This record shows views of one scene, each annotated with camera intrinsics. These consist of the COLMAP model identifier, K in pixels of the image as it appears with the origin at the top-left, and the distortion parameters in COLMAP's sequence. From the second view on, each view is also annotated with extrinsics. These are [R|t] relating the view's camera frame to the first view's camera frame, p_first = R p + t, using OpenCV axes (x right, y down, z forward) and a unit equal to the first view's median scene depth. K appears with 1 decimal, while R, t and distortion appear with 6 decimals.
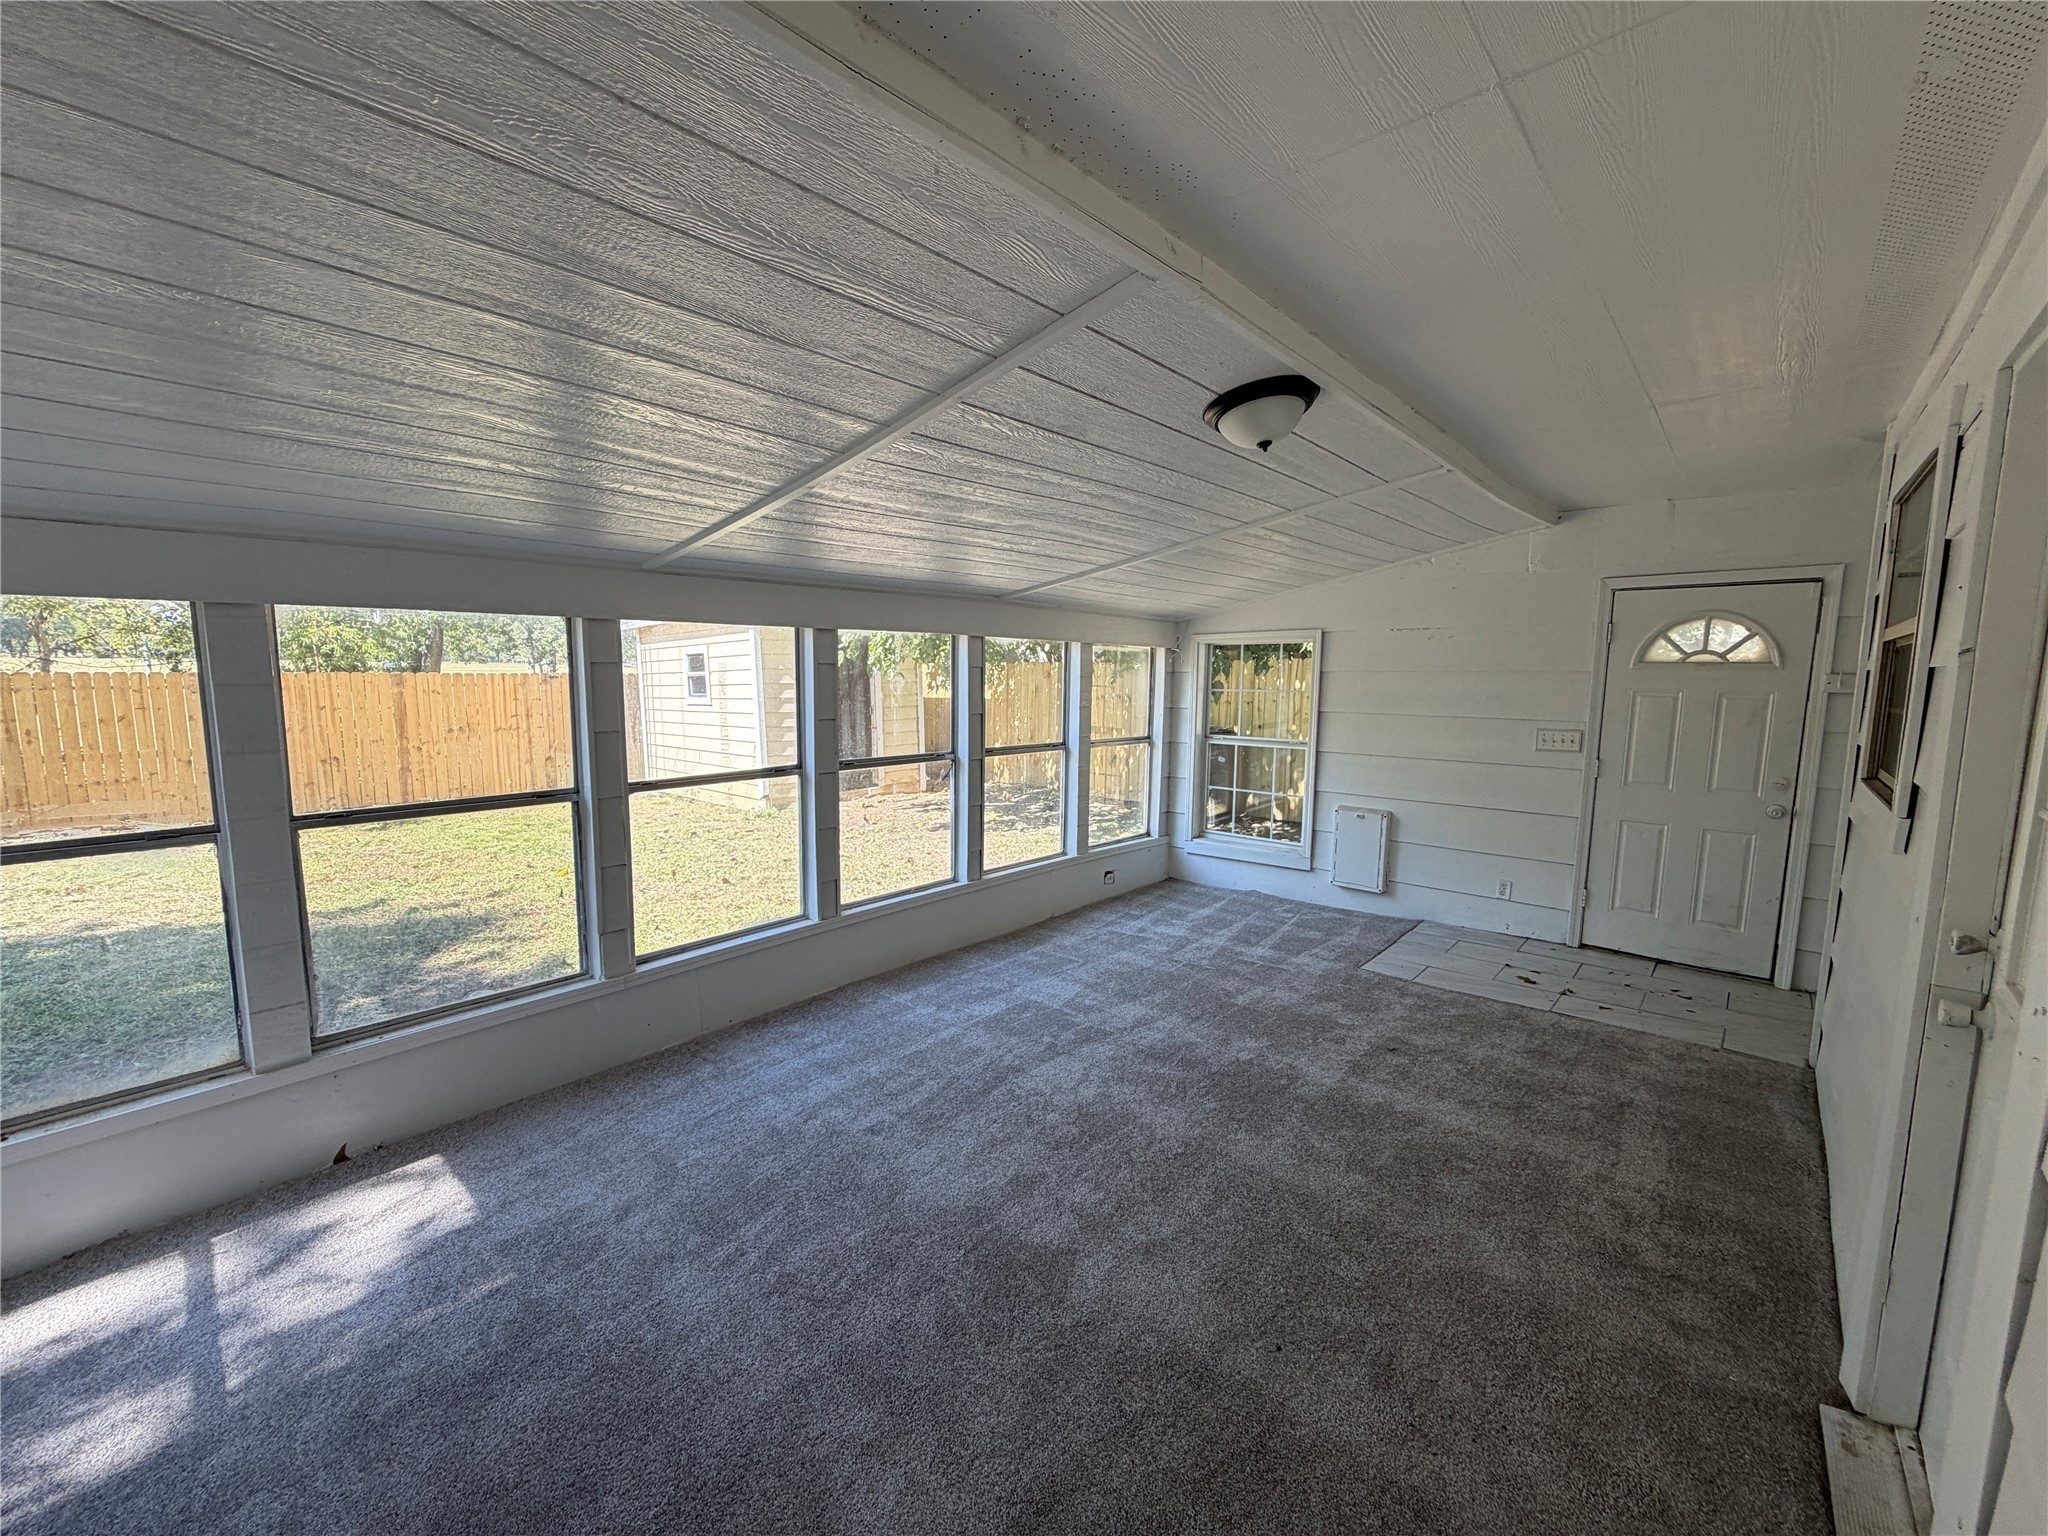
lens RADIAL K [[816.8, 0, 1024.0], [0, 816.8, 768.0], [0, 0, 1]] dist [0.002889, -0.000097]
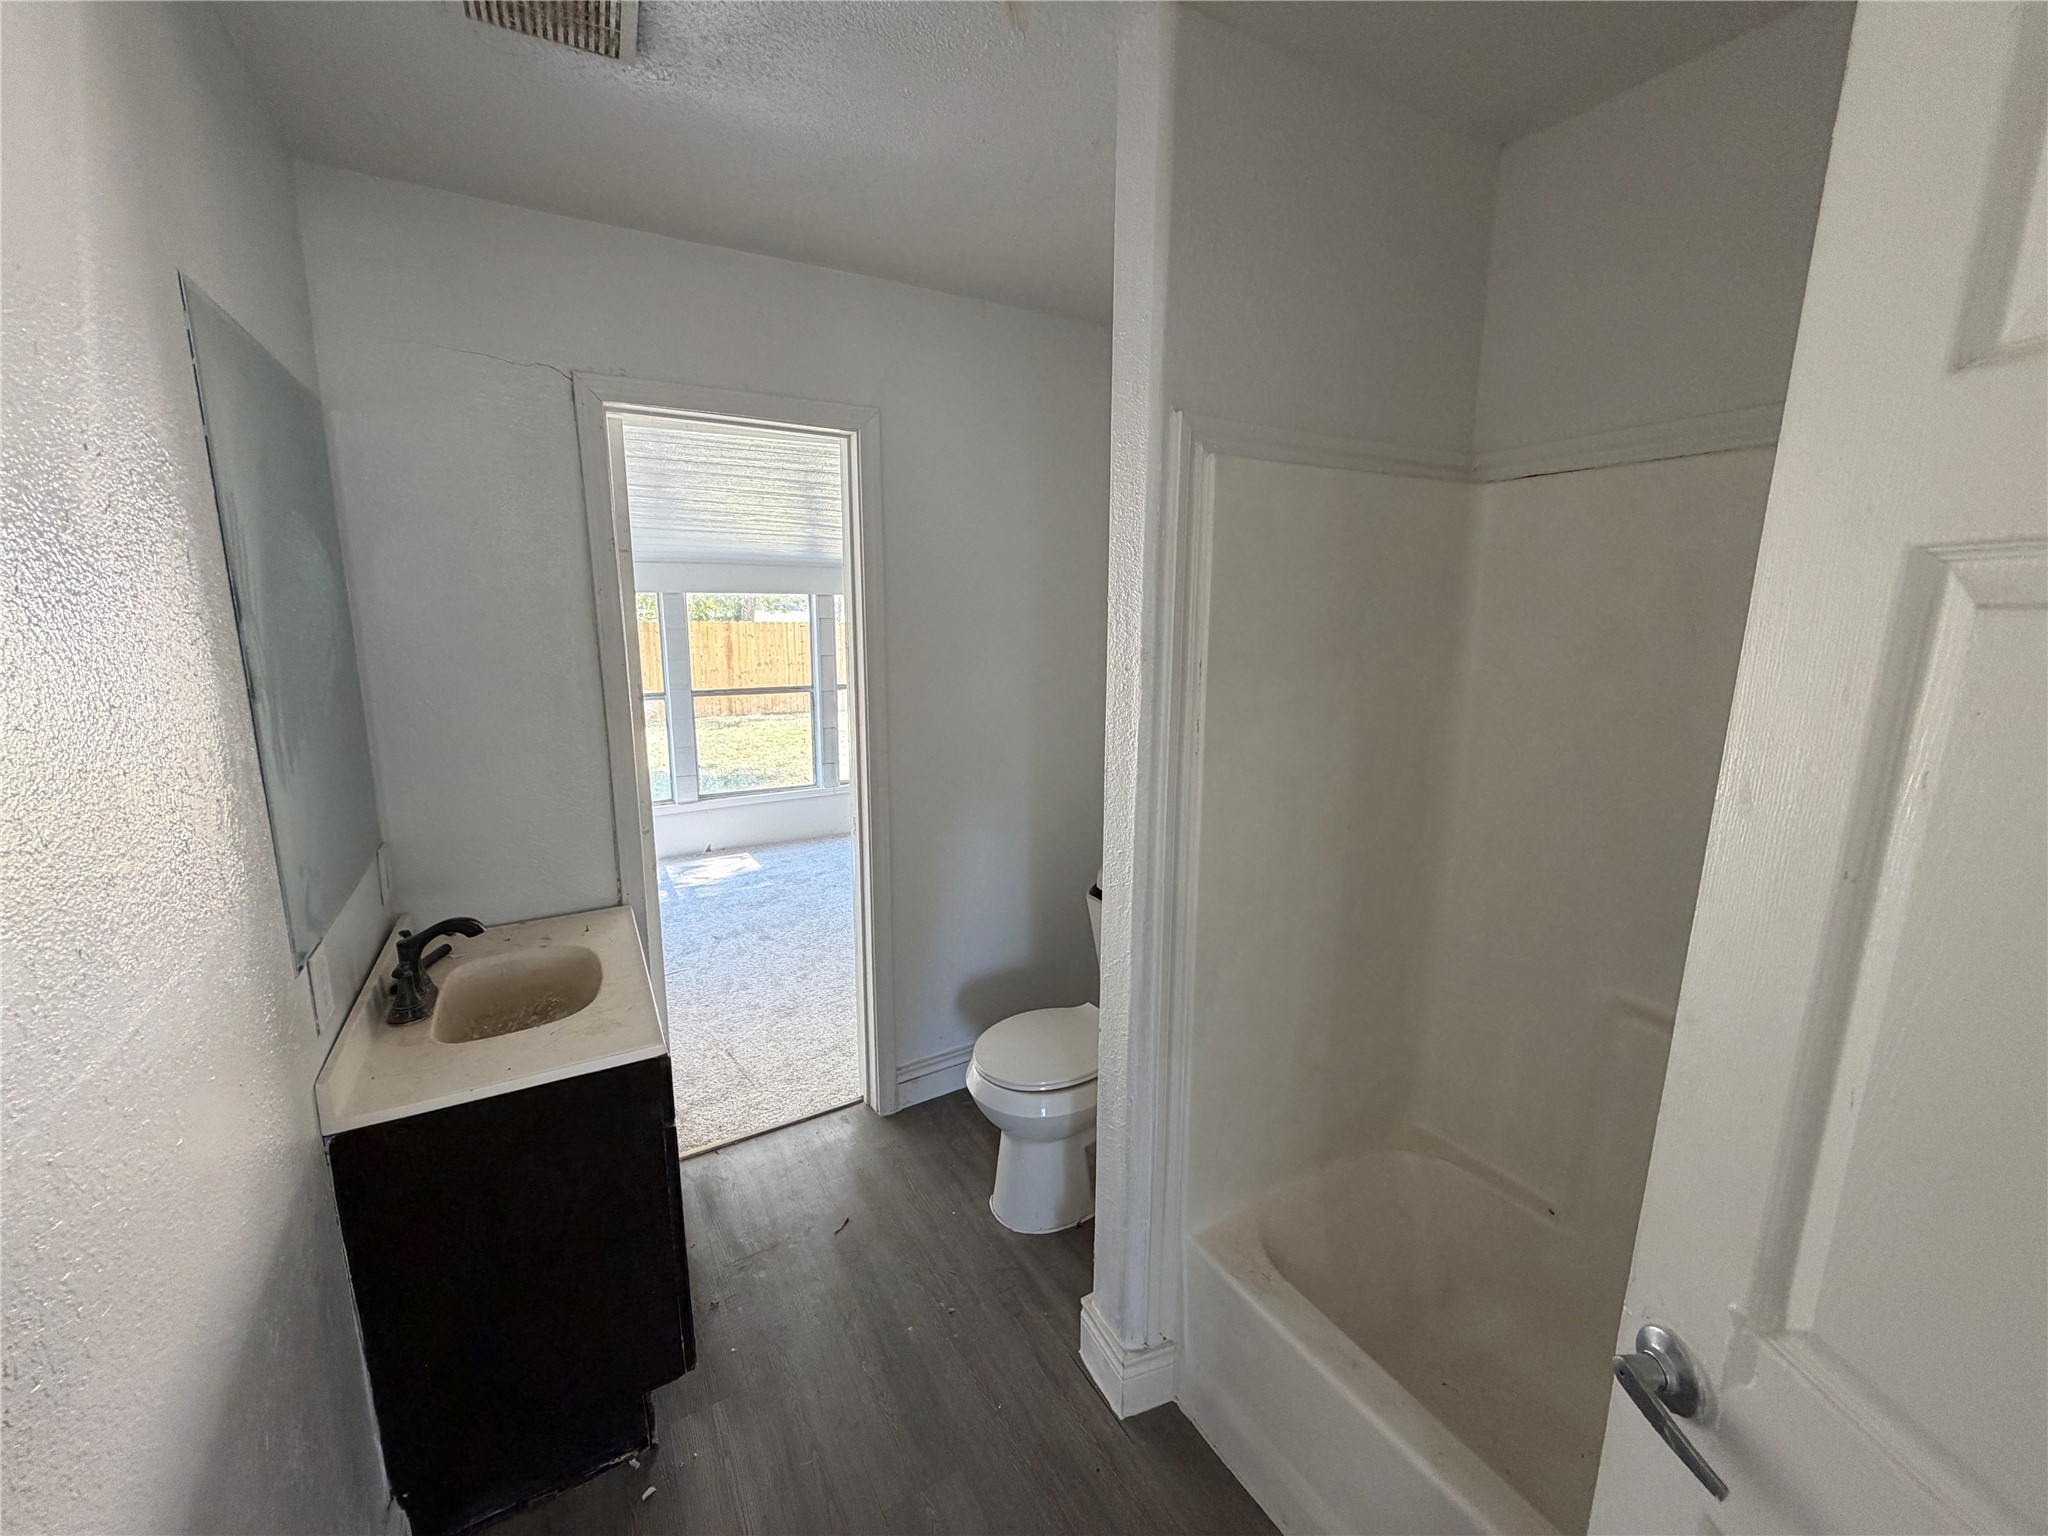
lens RADIAL K [[816.8, 0, 1024.0], [0, 816.8, 768.0], [0, 0, 1]] dist [0.002889, -0.000097]
pose [[0.954349, 0.052517, -0.294041, 0.478328], [-0.033664, 0.997061, 0.068818, 0.068173], [0.296791, -0.055778, 0.953312, -0.654872]]
